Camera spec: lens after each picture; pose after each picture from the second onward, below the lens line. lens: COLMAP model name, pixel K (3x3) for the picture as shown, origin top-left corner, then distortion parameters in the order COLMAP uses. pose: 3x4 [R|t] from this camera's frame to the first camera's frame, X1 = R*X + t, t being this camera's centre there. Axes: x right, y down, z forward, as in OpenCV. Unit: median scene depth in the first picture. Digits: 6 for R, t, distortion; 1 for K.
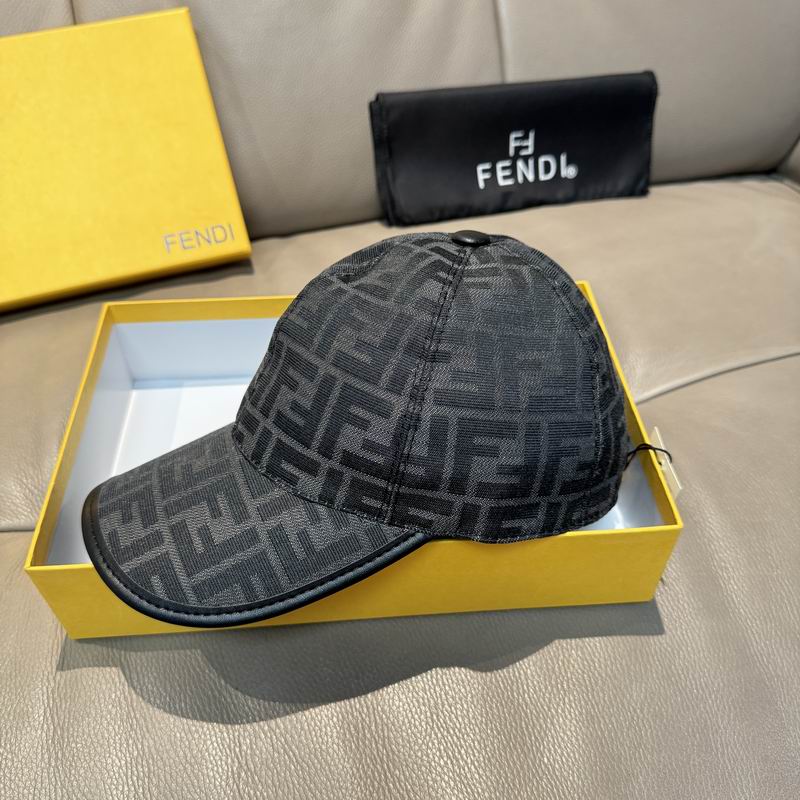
lens RADIAL K [[755.8, 0, 395.8], [0, 755.8, 402.0], [0, 0, 1]] dist [-0.015965, 0.000000]
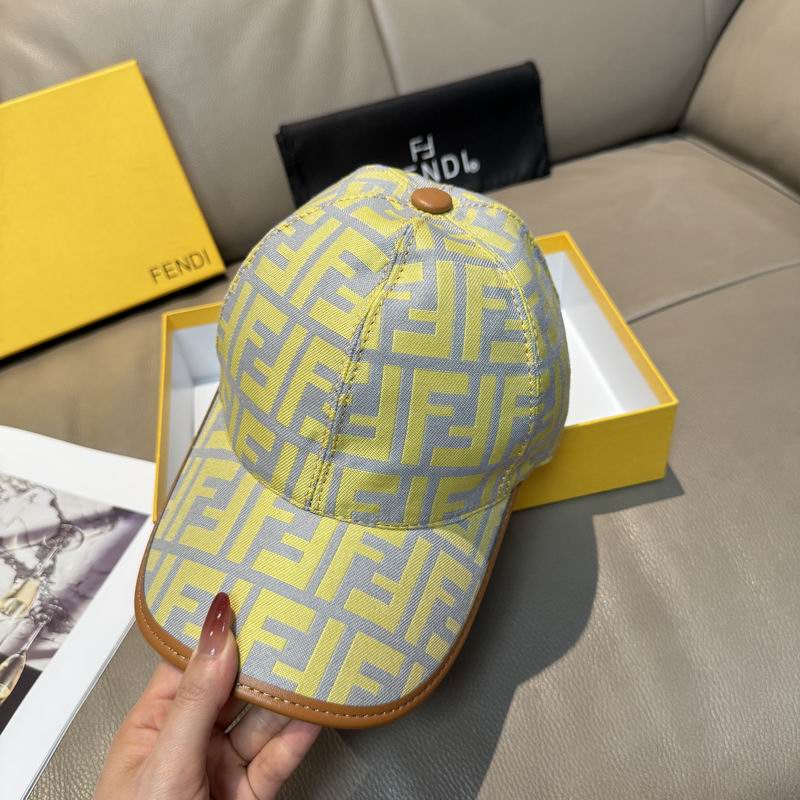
lens RADIAL K [[755.8, 0, 400.8], [0, 755.8, 401.4], [0, 0, 1]] dist [-0.015965, 0.000000]
pose [[0.987426, -0.156030, -0.025389, 0.105904], [0.156018, 0.987751, -0.002472, 0.014174], [0.025464, -0.001521, 0.999675, -0.085671]]
